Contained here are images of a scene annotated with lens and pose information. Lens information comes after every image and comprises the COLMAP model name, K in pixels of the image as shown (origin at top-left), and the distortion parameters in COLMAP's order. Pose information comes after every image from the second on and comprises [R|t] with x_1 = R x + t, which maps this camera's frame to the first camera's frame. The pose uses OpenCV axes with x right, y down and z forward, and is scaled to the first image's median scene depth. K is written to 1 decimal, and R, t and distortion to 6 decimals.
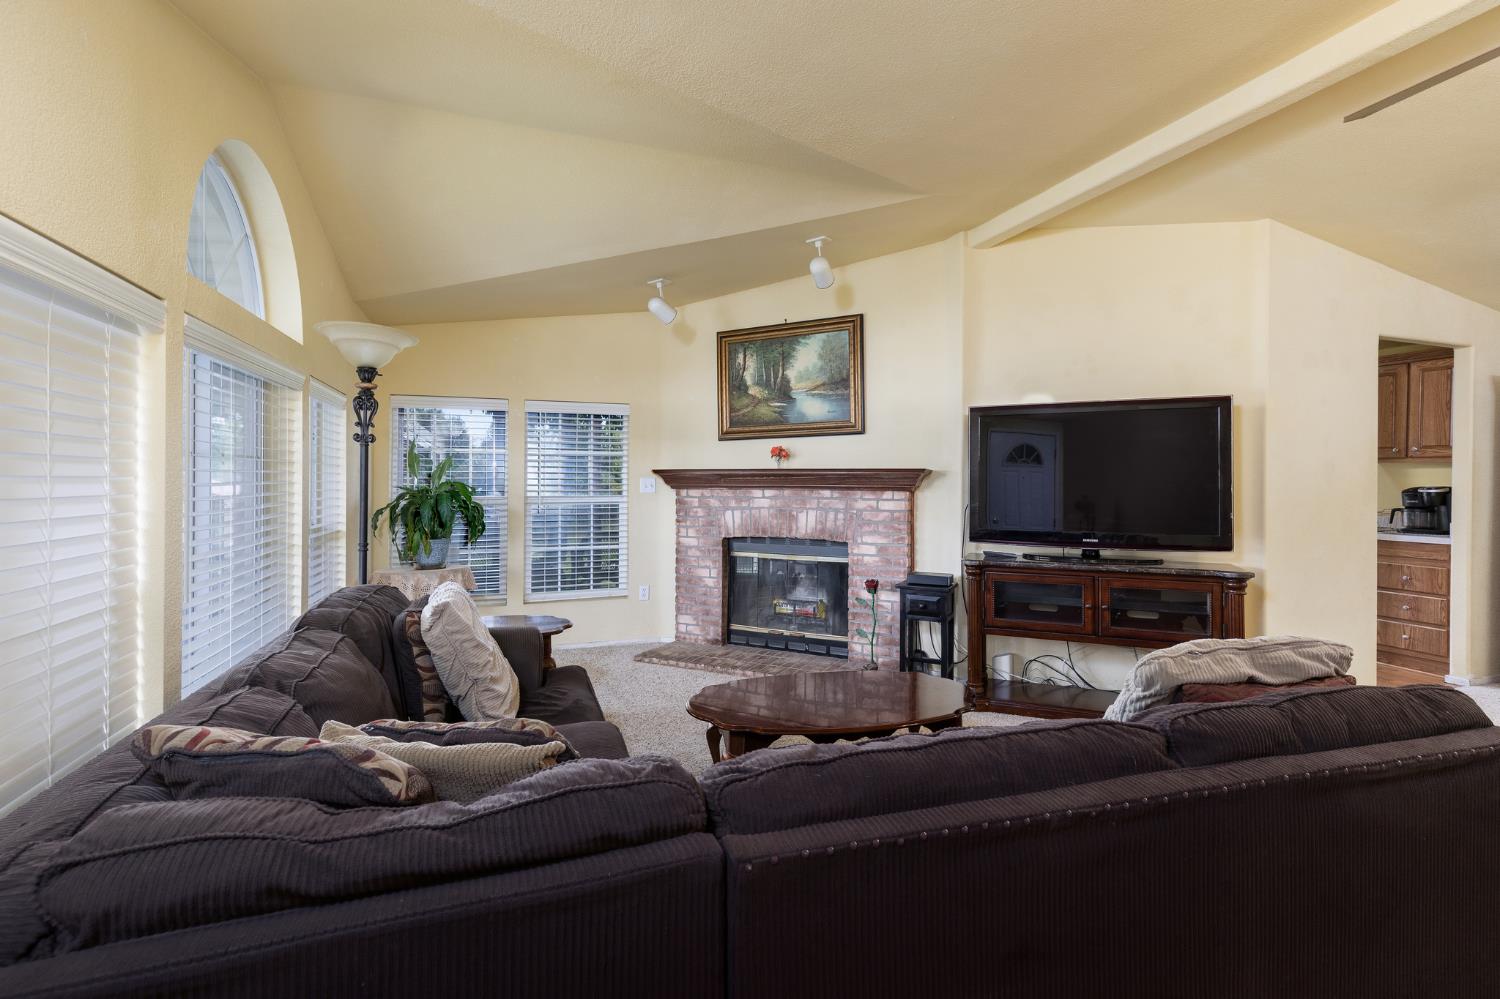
lens RADIAL K [[685.4, 0, 753.5], [0, 685.4, 482.6], [0, 0, 1]] dist [0.009592, -0.000839]
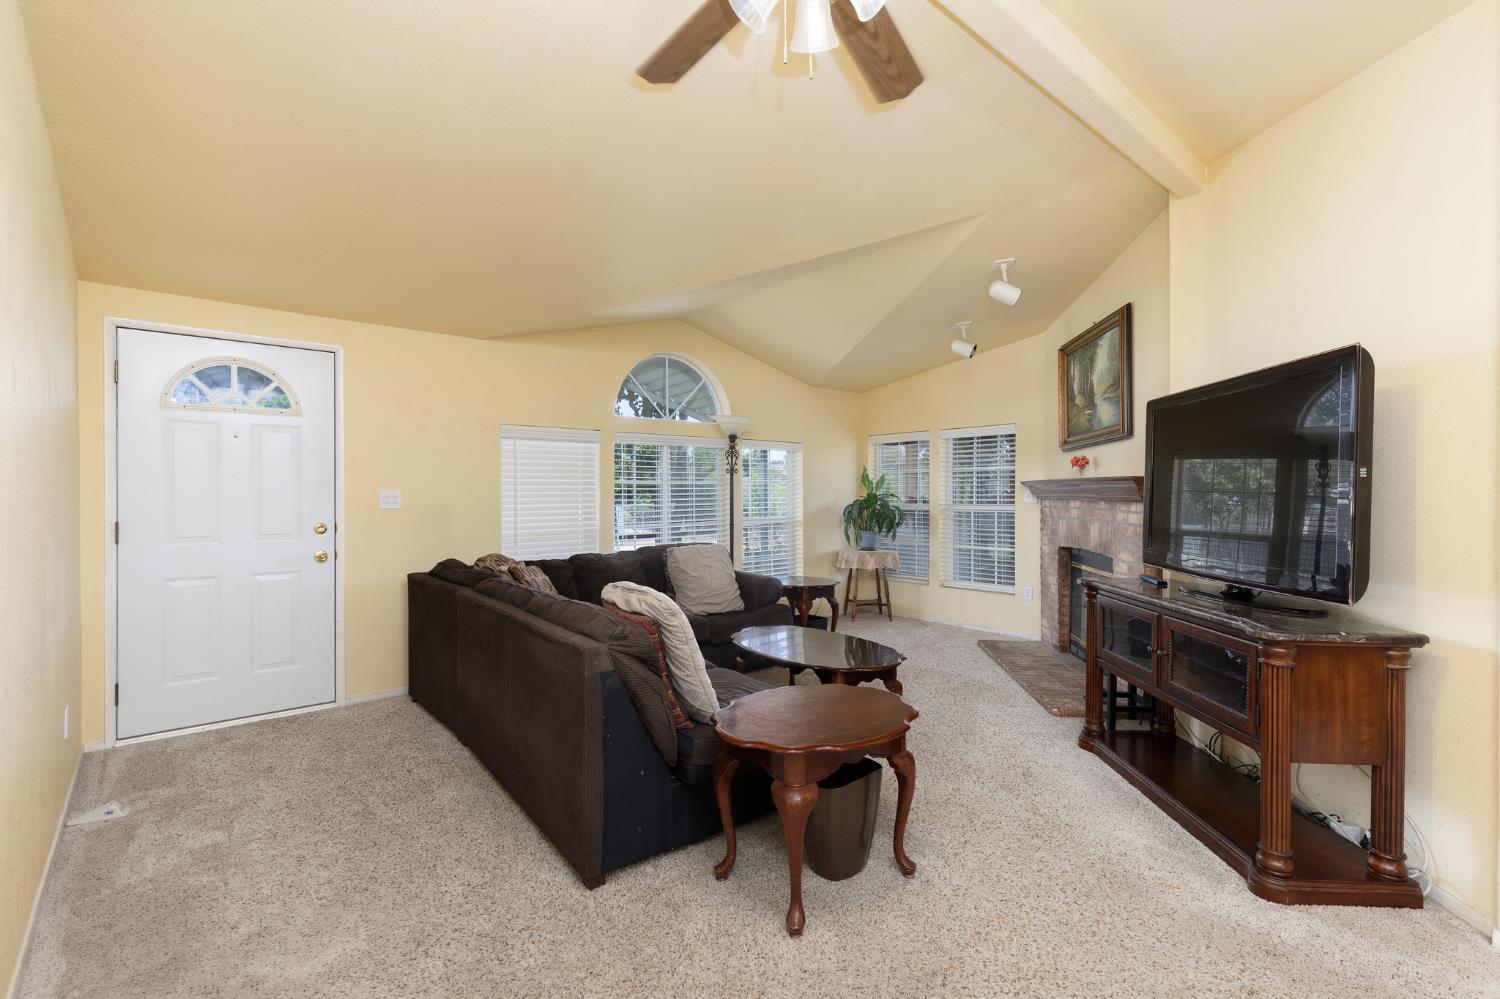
lens RADIAL K [[676.6, 0, 760.0], [0, 676.6, 497.3], [0, 0, 1]] dist [0.005064, -0.000674]
pose [[0.364230, 0.002949, -0.931304, 0.762202], [0.001092, 0.999993, 0.003594, 0.002277], [0.931308, -0.002326, 0.364224, 0.221367]]
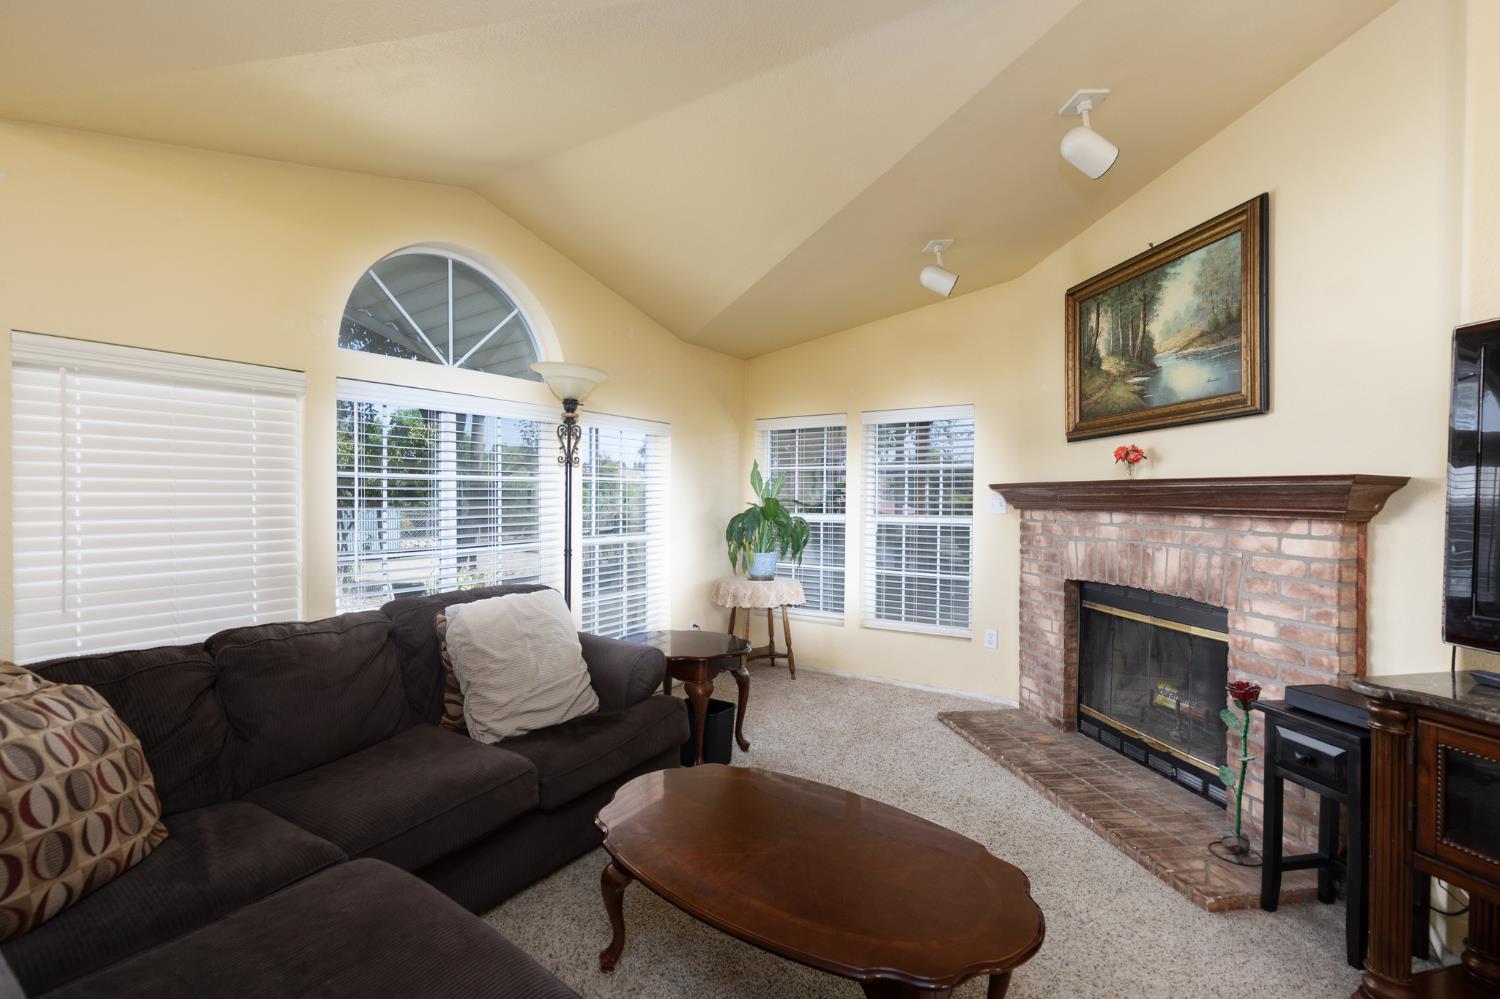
lens RADIAL K [[672.8, 0, 755.3], [0, 672.8, 505.2], [0, 0, 1]] dist [0.003664, -0.000010]
pose [[0.605204, 0.011279, -0.795991, 0.324507], [-0.006116, 0.999936, 0.009519, -0.000747], [0.796047, -0.000892, 0.605234, 0.335819]]
